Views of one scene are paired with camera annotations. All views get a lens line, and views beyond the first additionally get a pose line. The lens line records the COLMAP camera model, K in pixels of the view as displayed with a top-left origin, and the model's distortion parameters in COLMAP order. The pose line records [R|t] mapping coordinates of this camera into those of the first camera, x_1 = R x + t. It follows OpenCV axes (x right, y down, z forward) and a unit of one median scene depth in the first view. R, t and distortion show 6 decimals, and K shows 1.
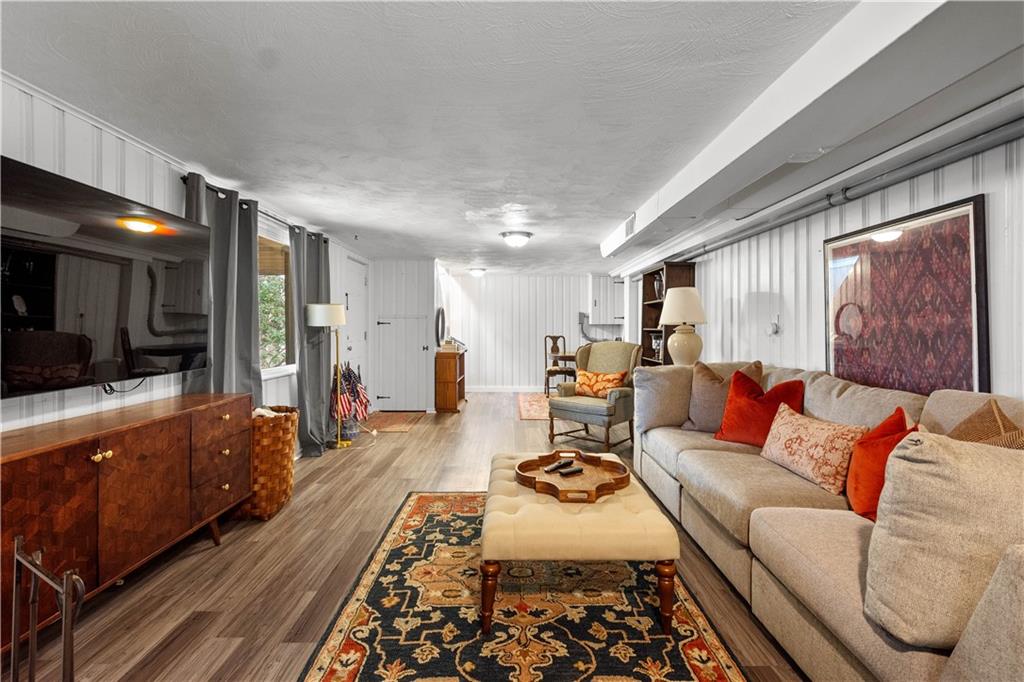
lens RADIAL K [[451.5, 0, 514.8], [0, 451.5, 316.5], [0, 0, 1]] dist [0.003419, -0.000507]
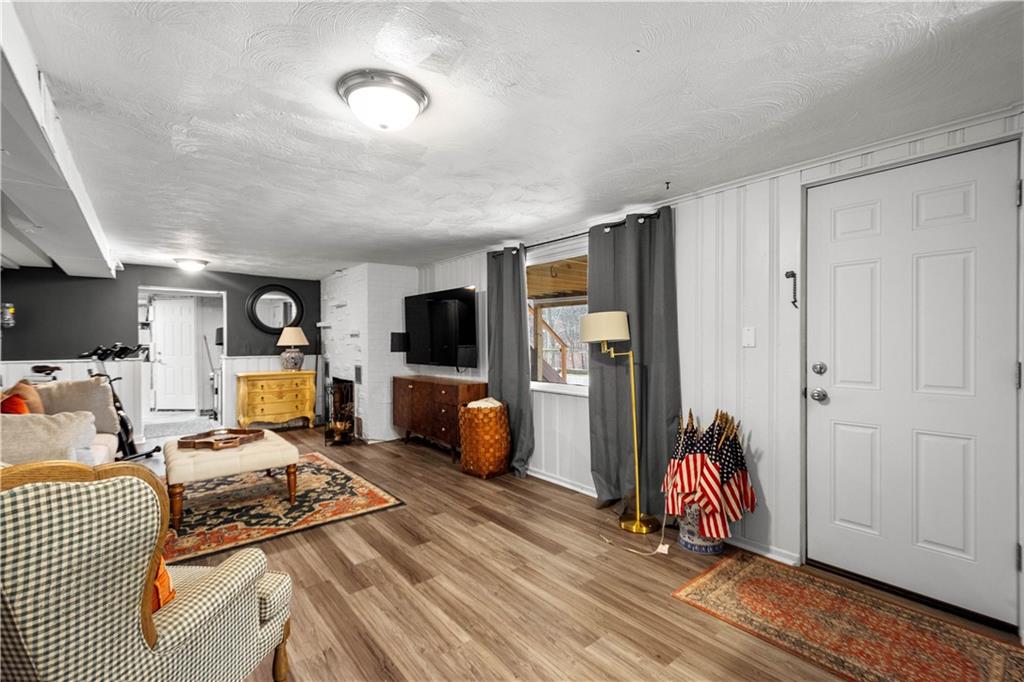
lens RADIAL K [[441.5, 0, 511.7], [0, 441.5, 337.8], [0, 0, 1]] dist [0.003133, 0.000004]
pose [[-0.771352, 0.006051, -0.636380, 0.300762], [0.016427, 0.999811, -0.010404, 0.026482], [0.636197, -0.018479, -0.771306, 2.590961]]
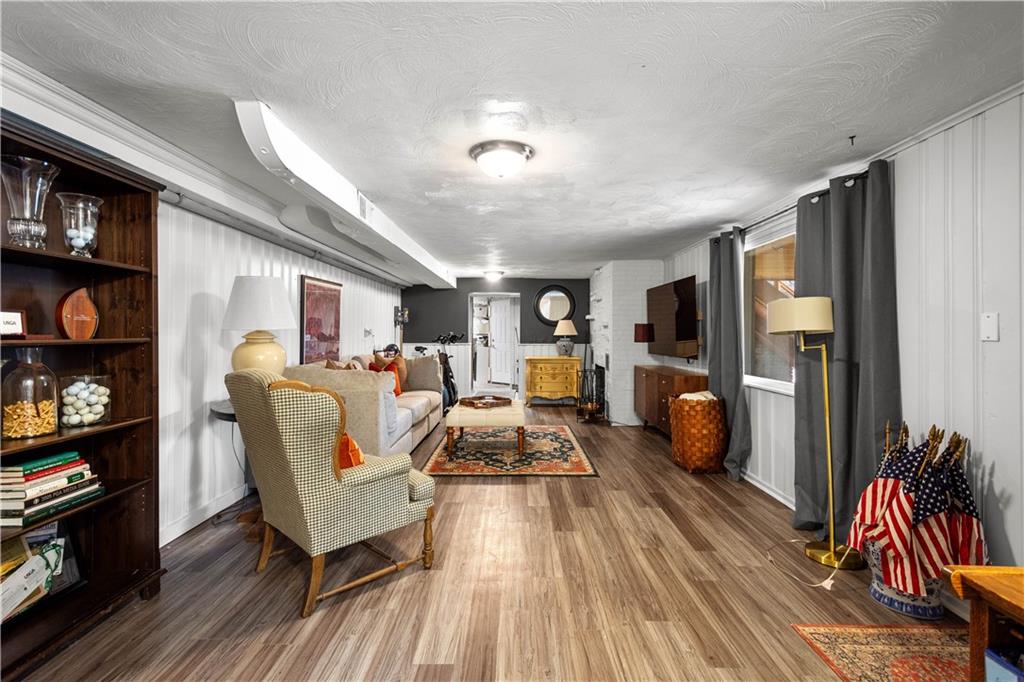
lens RADIAL K [[451.5, 0, 514.8], [0, 451.5, 316.5], [0, 0, 1]] dist [0.003419, -0.000507]
pose [[-0.999893, 0.007062, 0.012802, -0.041925], [0.006454, 0.998878, -0.046922, 0.036917], [-0.013119, -0.046834, -0.998817, 2.917274]]
